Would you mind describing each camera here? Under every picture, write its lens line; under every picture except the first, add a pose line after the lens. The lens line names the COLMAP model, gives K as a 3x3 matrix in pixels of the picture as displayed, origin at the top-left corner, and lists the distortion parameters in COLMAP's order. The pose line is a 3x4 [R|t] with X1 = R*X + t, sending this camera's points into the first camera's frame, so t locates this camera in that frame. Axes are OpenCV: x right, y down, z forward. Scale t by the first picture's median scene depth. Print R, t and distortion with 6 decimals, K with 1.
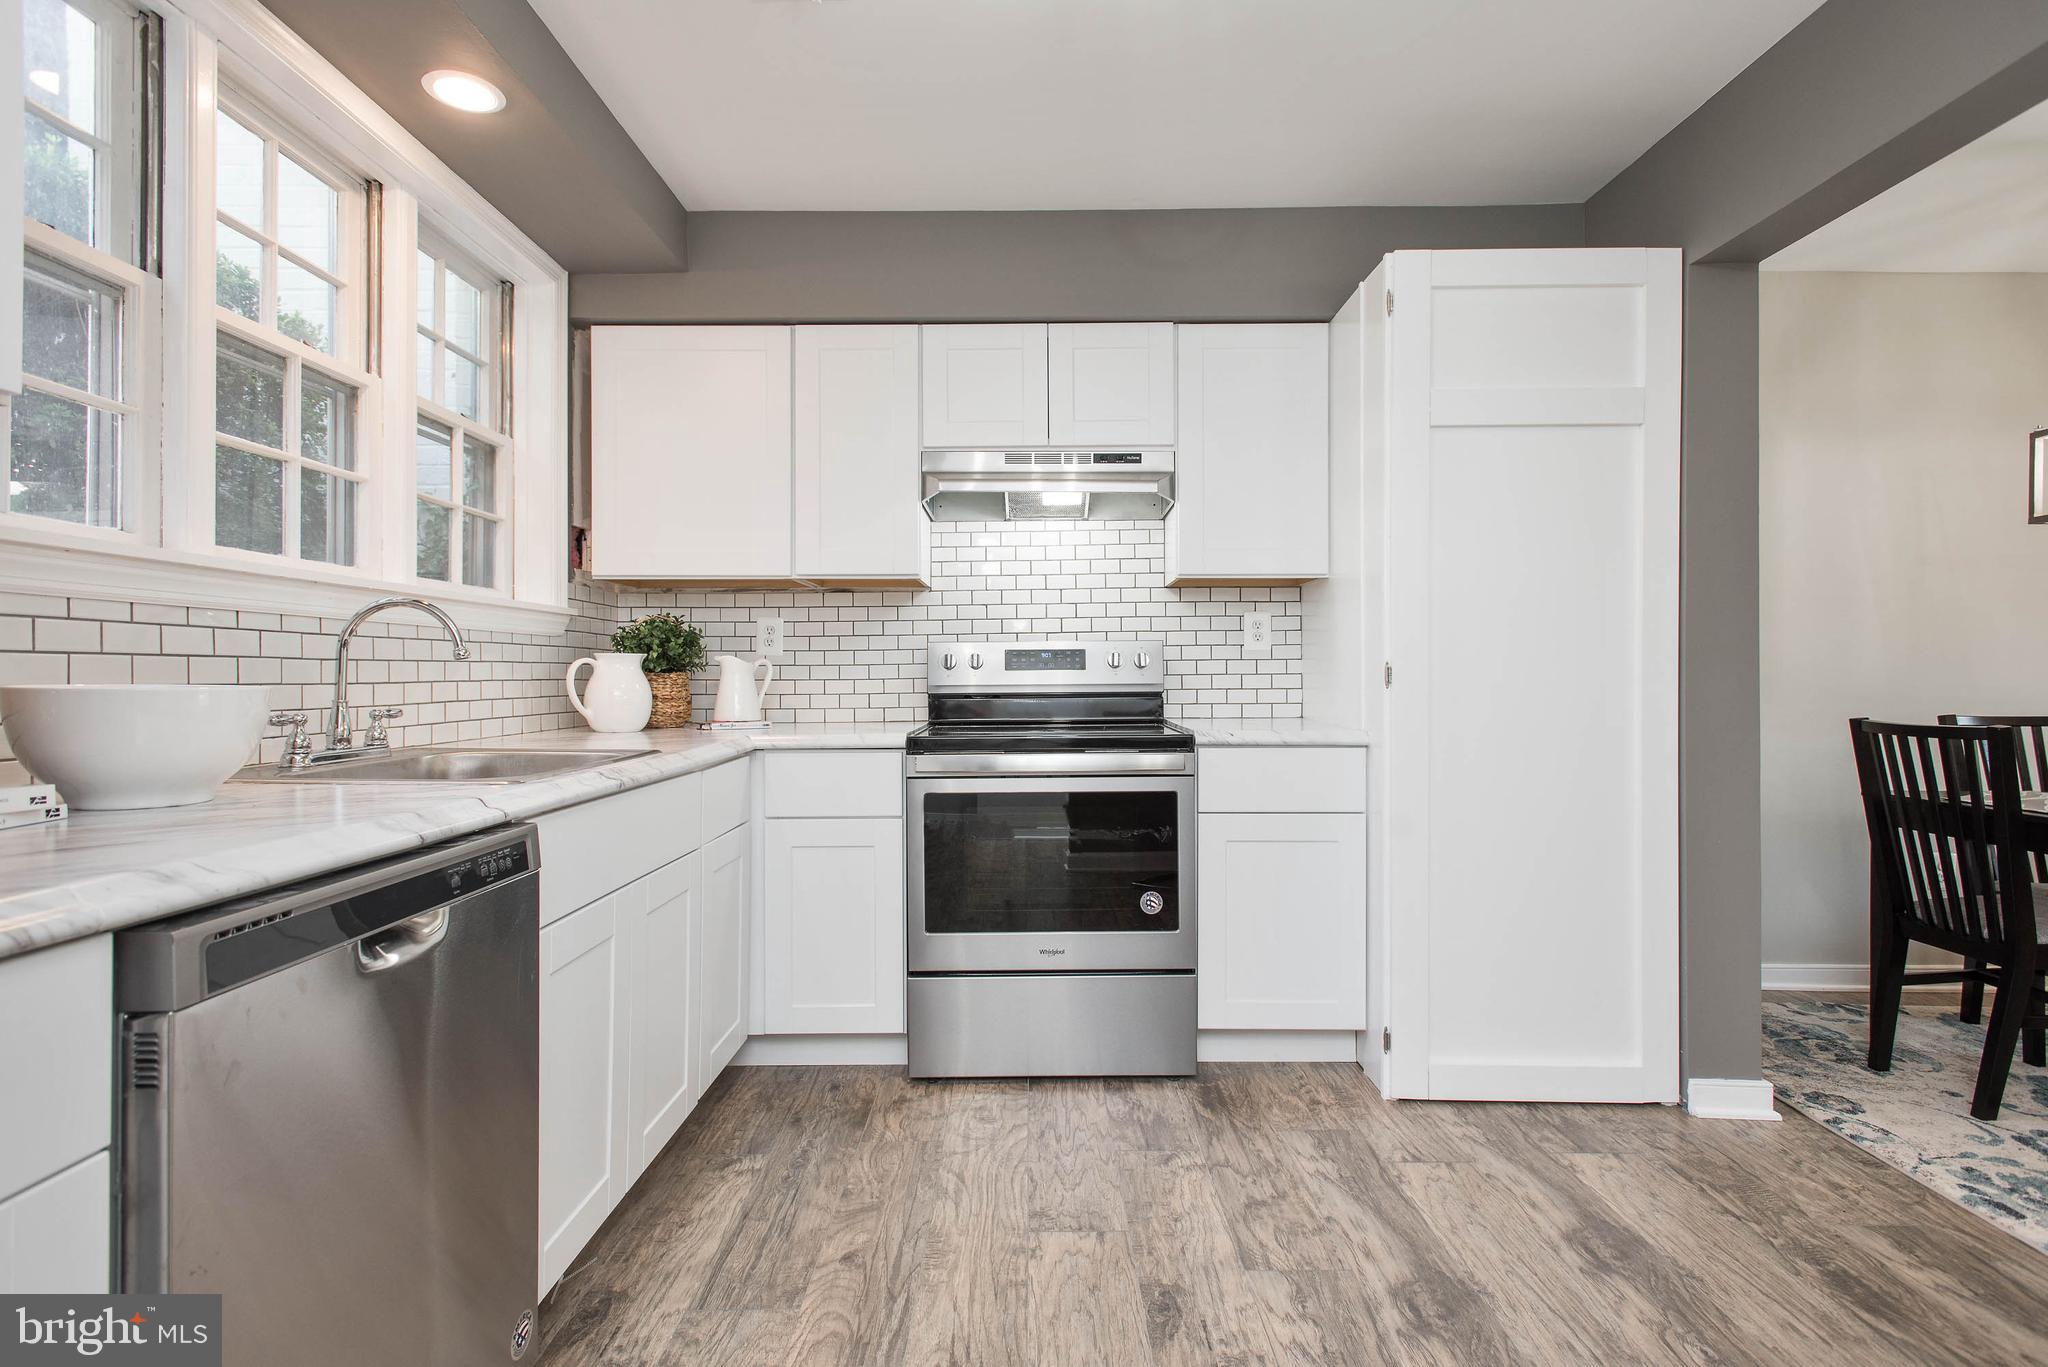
lens RADIAL K [[976.6, 0, 1044.0], [0, 976.6, 672.3], [0, 0, 1]] dist [0.015258, -0.001043]
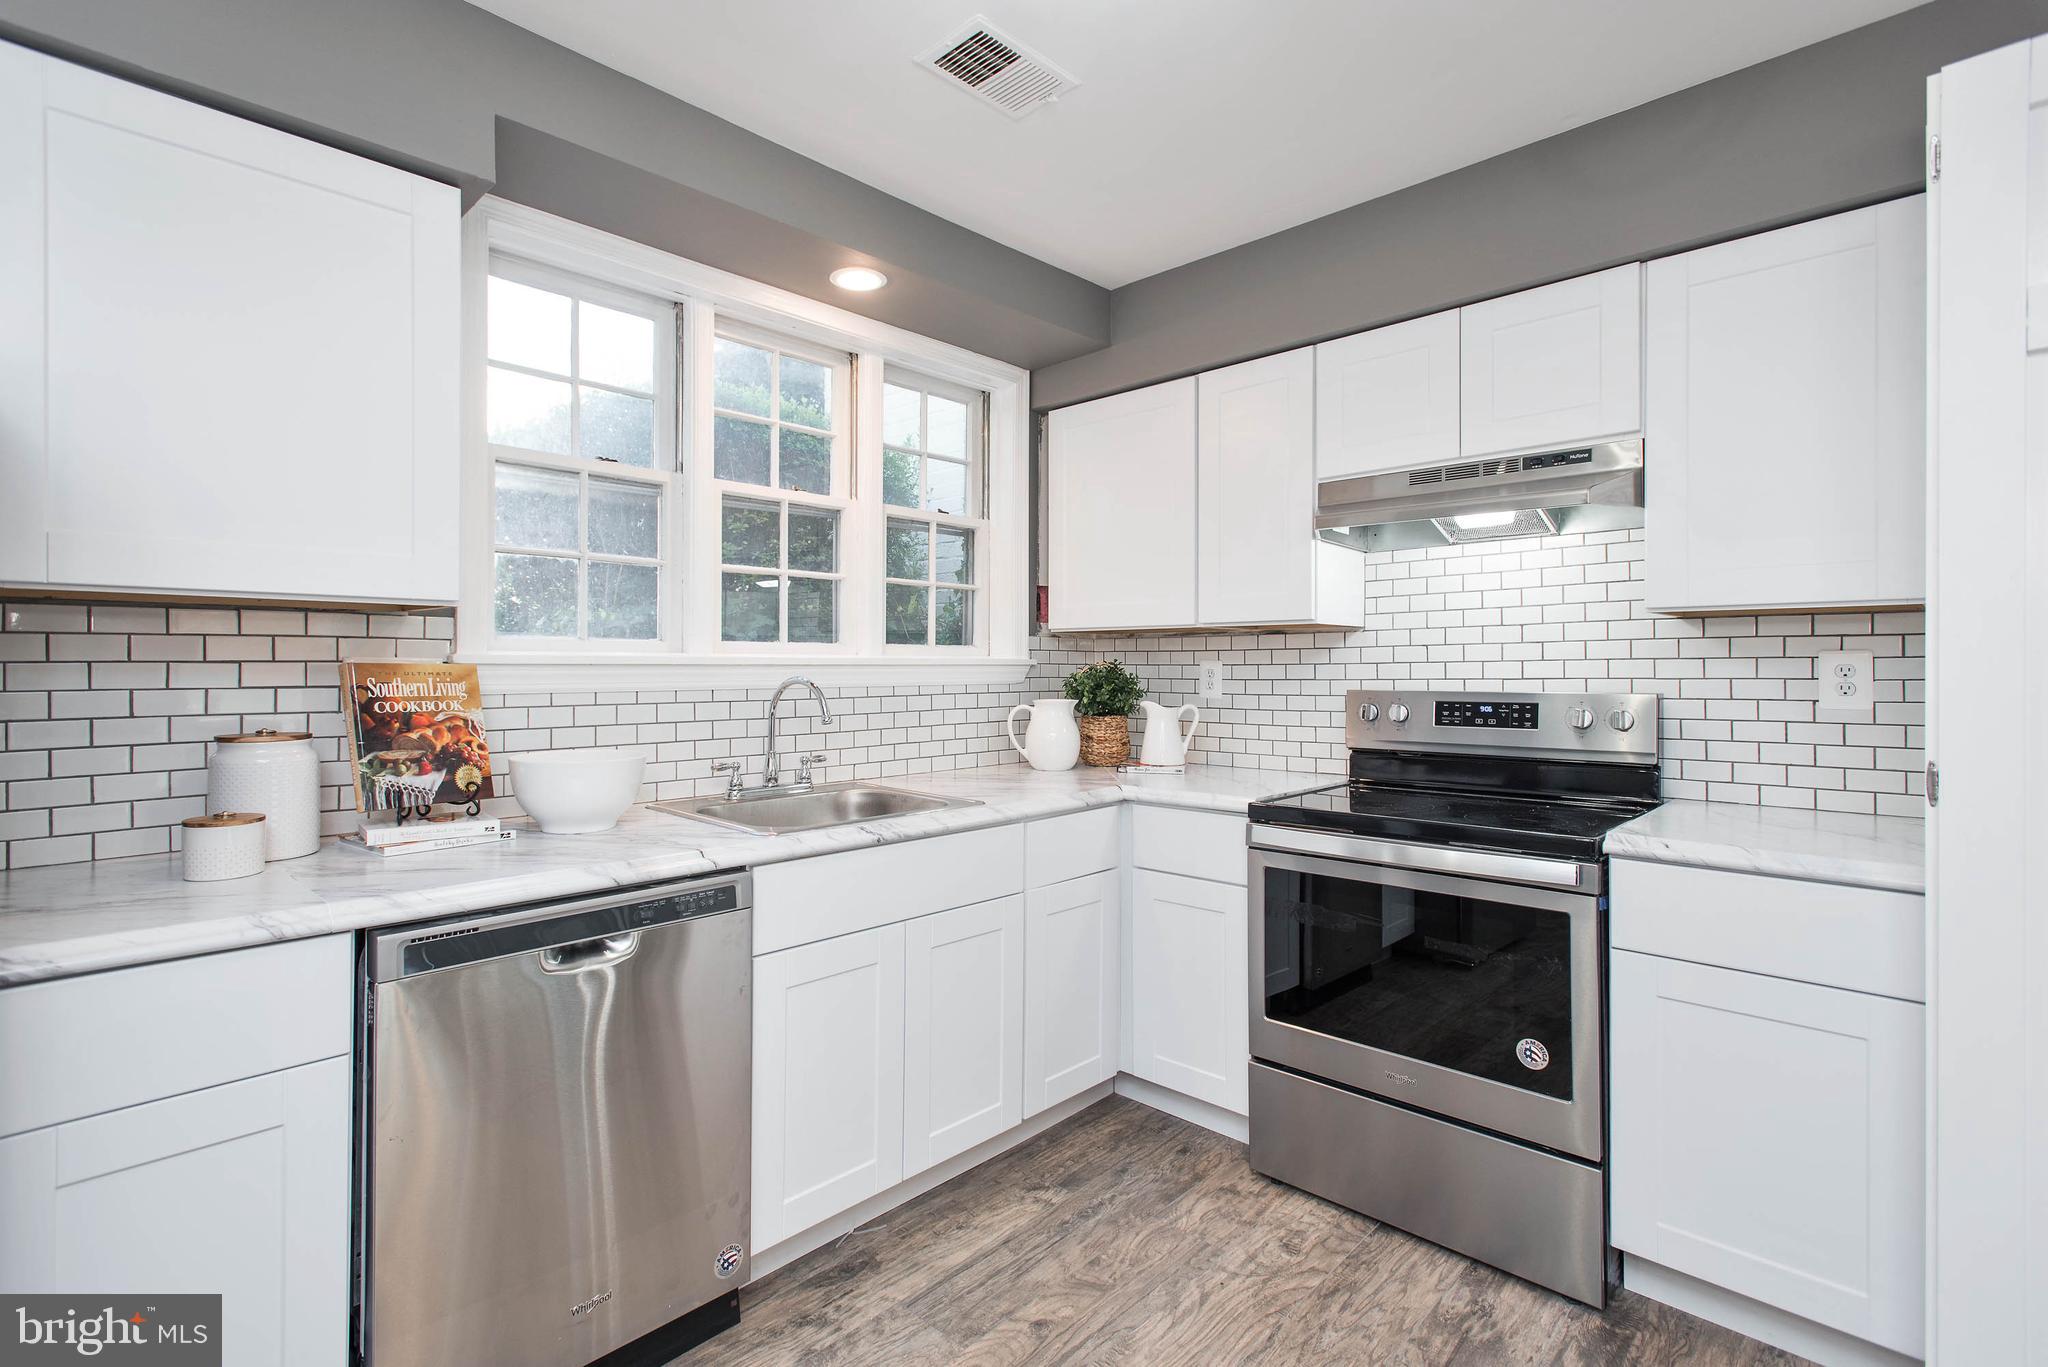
lens RADIAL K [[976.6, 0, 1024.0], [0, 976.6, 665.9], [0, 0, 1]] dist [0.015258, -0.001043]
pose [[0.719814, 0.002948, -0.694161, 0.352686], [-0.000590, 0.999993, 0.003635, -0.067908], [0.694167, -0.002207, 0.719811, 0.176524]]
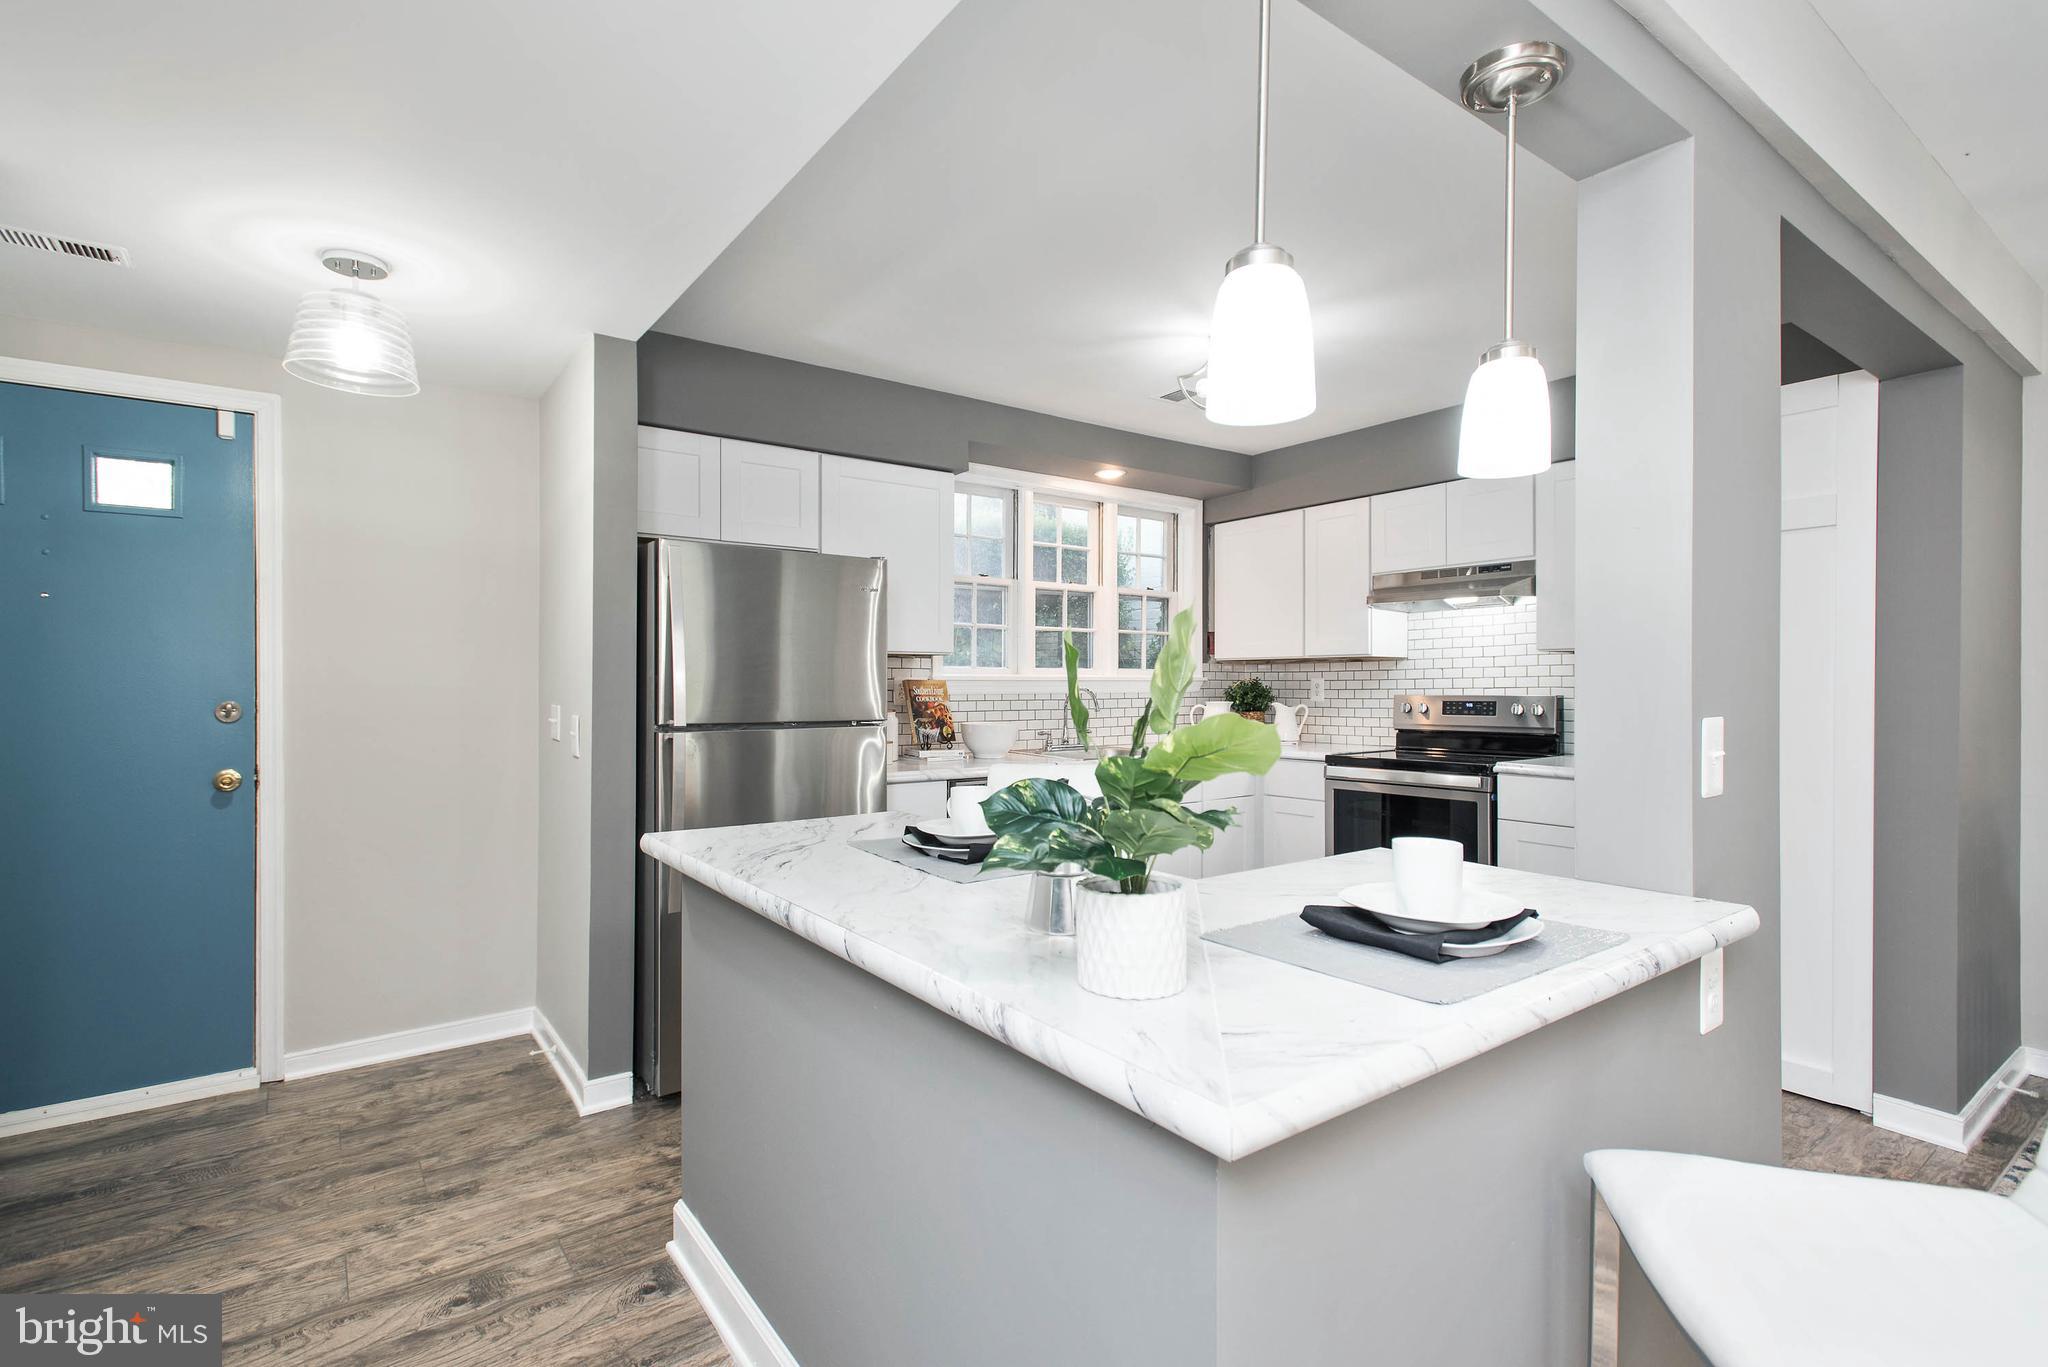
lens RADIAL K [[976.6, 0, 1025.8], [0, 976.6, 687.1], [0, 0, 1]] dist [0.015258, -0.001043]
pose [[0.594756, 0.004247, -0.803895, 0.927707], [0.001668, 0.999977, 0.006516, -0.065271], [0.803904, -0.005216, 0.594736, -0.448344]]
